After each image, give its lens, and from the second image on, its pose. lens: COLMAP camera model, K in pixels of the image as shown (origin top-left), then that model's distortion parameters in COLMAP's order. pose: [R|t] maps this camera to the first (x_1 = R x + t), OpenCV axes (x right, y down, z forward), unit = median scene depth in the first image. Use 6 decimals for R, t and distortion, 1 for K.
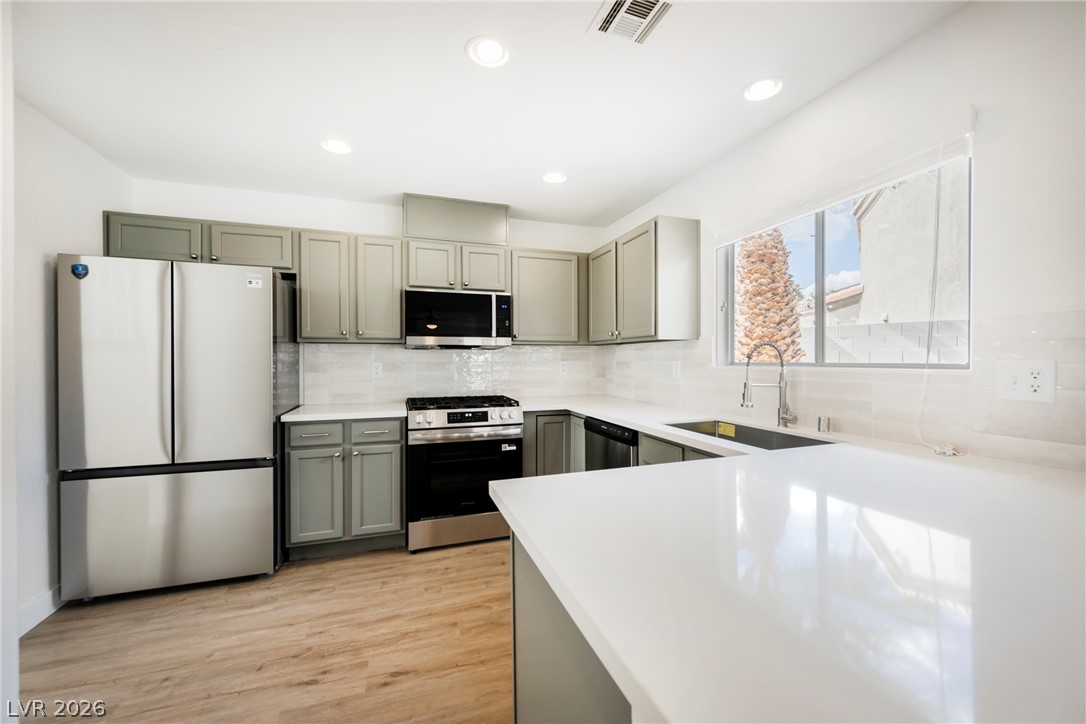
lens RADIAL K [[424.3, 0, 544.8], [0, 424.3, 361.1], [0, 0, 1]] dist [0.001330, -0.000230]
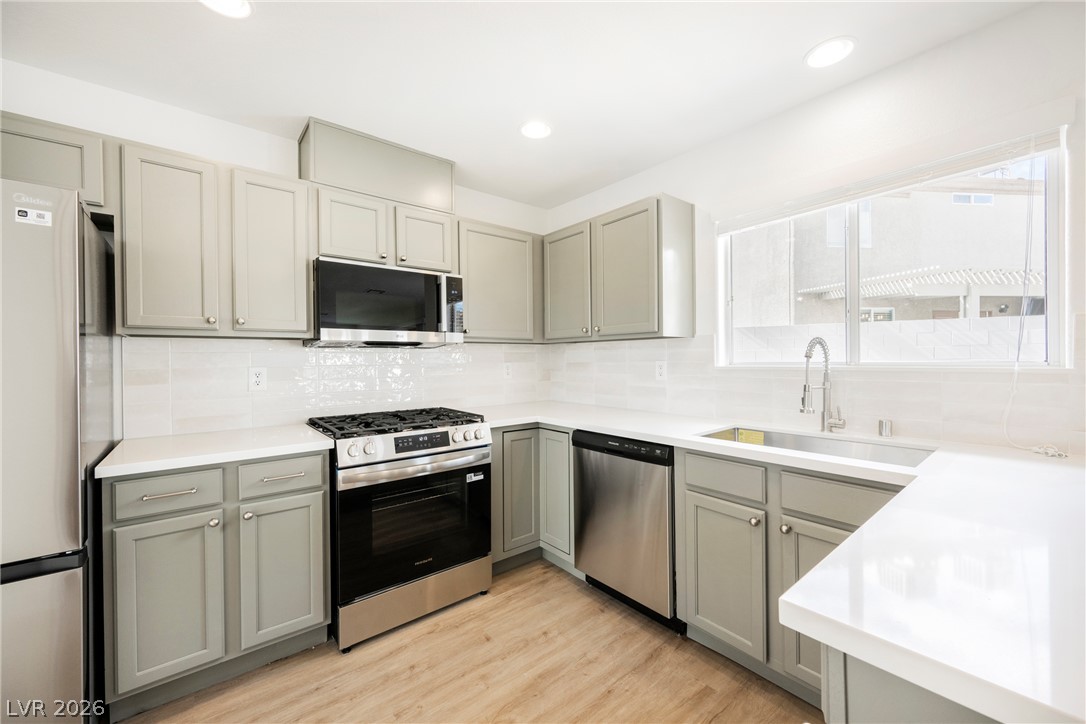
lens RADIAL K [[424.3, 0, 545.4], [0, 424.3, 361.3], [0, 0, 1]] dist [0.001330, -0.000230]
pose [[0.938103, -0.008066, 0.346262, -0.244179], [0.008779, 0.999961, -0.000492, -0.002164], [-0.346245, 0.003502, 0.938138, 0.263030]]
